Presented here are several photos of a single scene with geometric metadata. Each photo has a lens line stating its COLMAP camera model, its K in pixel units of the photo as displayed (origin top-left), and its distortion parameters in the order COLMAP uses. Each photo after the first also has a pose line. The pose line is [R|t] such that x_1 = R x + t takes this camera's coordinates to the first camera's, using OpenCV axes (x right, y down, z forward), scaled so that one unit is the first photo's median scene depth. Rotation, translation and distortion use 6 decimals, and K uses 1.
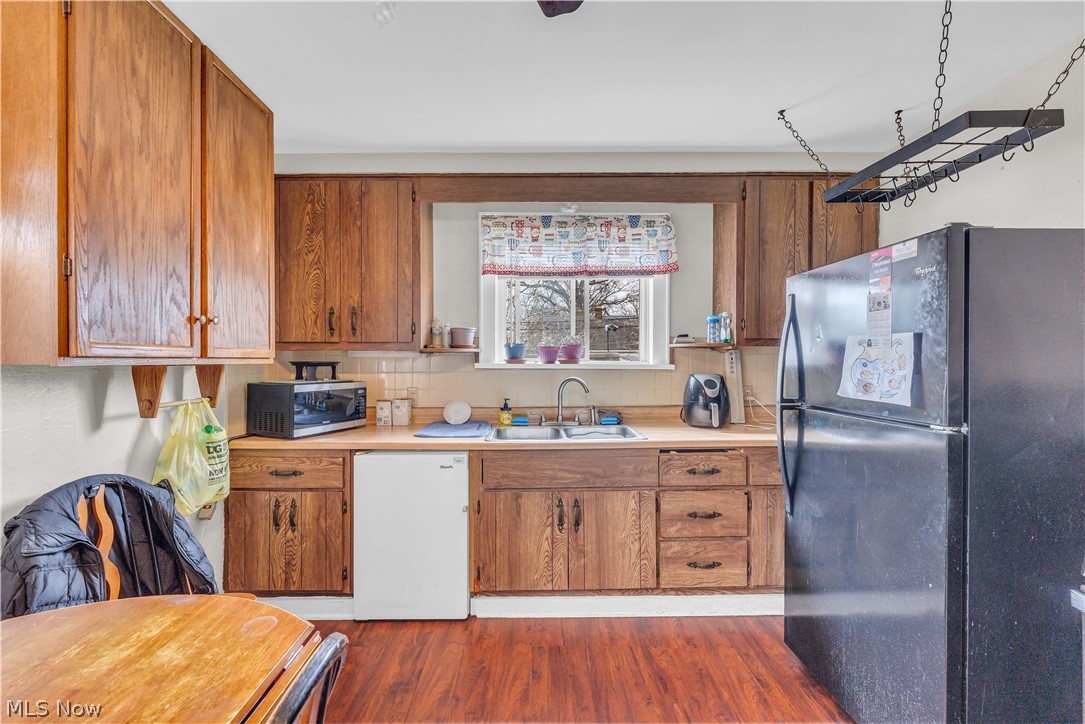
lens RADIAL K [[436.9, 0, 542.7], [0, 436.9, 360.6], [0, 0, 1]] dist [-0.001411, -0.000249]
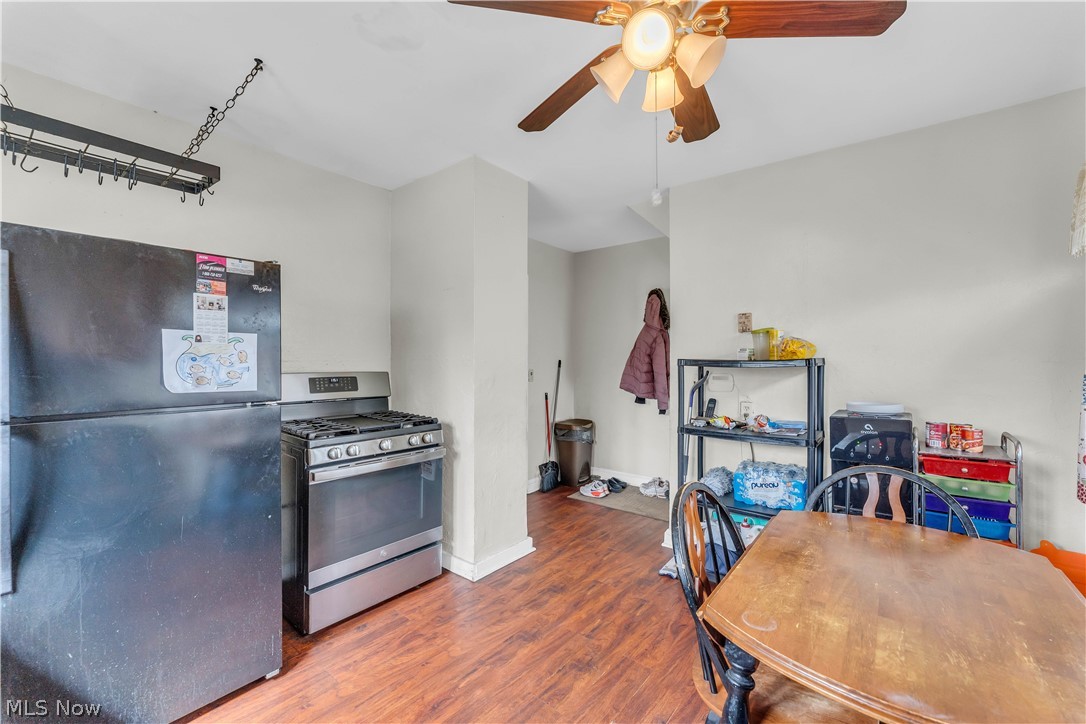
lens RADIAL K [[437.3, 0, 533.5], [0, 437.3, 362.5], [0, 0, 1]] dist [-0.001411, -0.000249]
pose [[-0.759093, 0.000892, 0.650981, -0.368775], [0.003381, 0.999991, 0.002572, 0.011859], [-0.650973, 0.004154, -0.759089, 0.841066]]
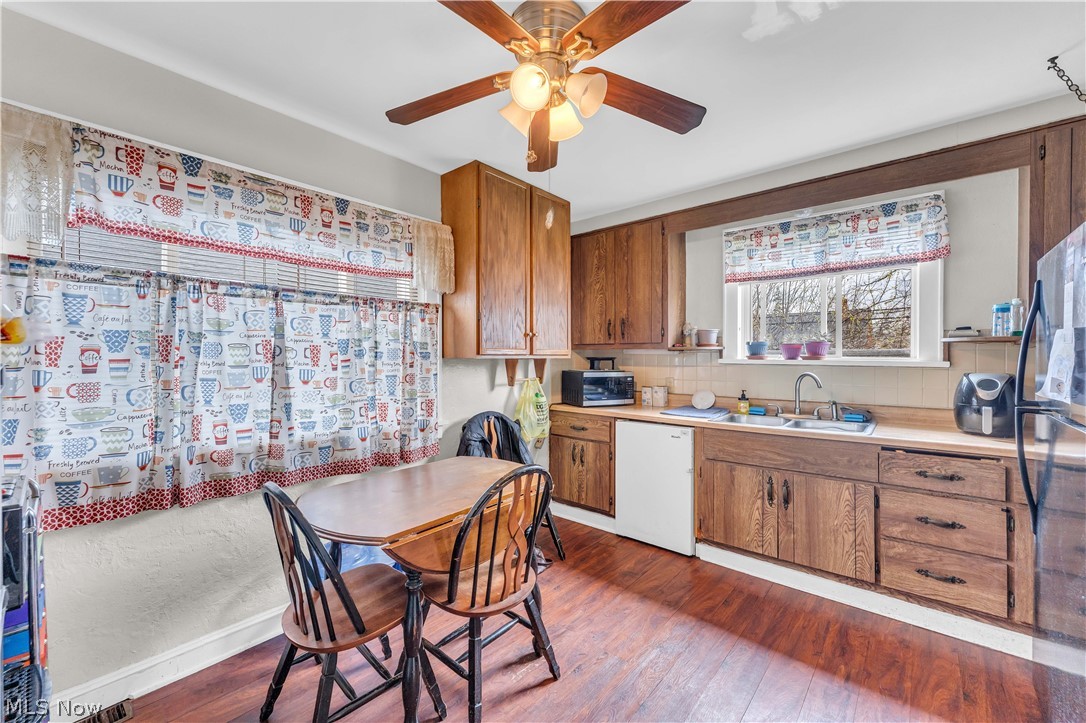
lens RADIAL K [[437.3, 0, 542.0], [0, 437.3, 358.5], [0, 0, 1]] dist [-0.001411, -0.000249]
pose [[0.747047, 0.004878, -0.664753, 0.354131], [-0.002070, 0.999985, 0.005012, -0.000273], [0.664768, -0.002368, 0.747046, -0.258652]]
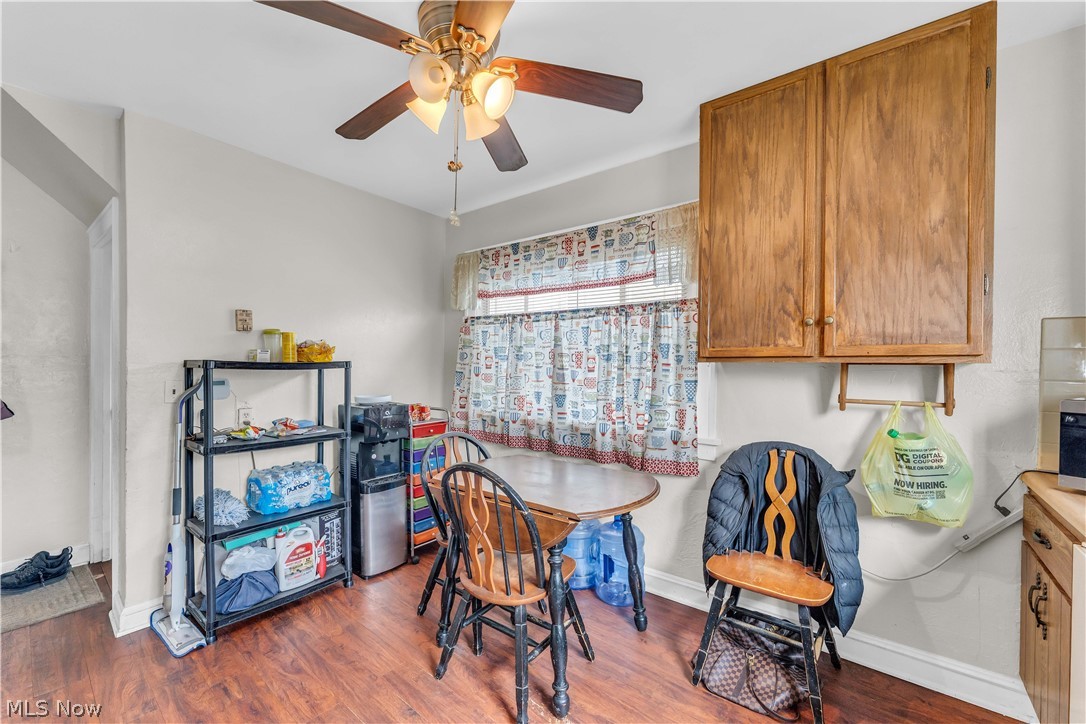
lens RADIAL K [[437.3, 0, 554.4], [0, 437.3, 367.9], [0, 0, 1]] dist [-0.001411, -0.000249]
pose [[-0.628007, 0.004915, -0.778193, 0.332411], [-0.005415, 0.999928, 0.010685, 0.009485], [0.778189, 0.010924, -0.627935, 0.824479]]
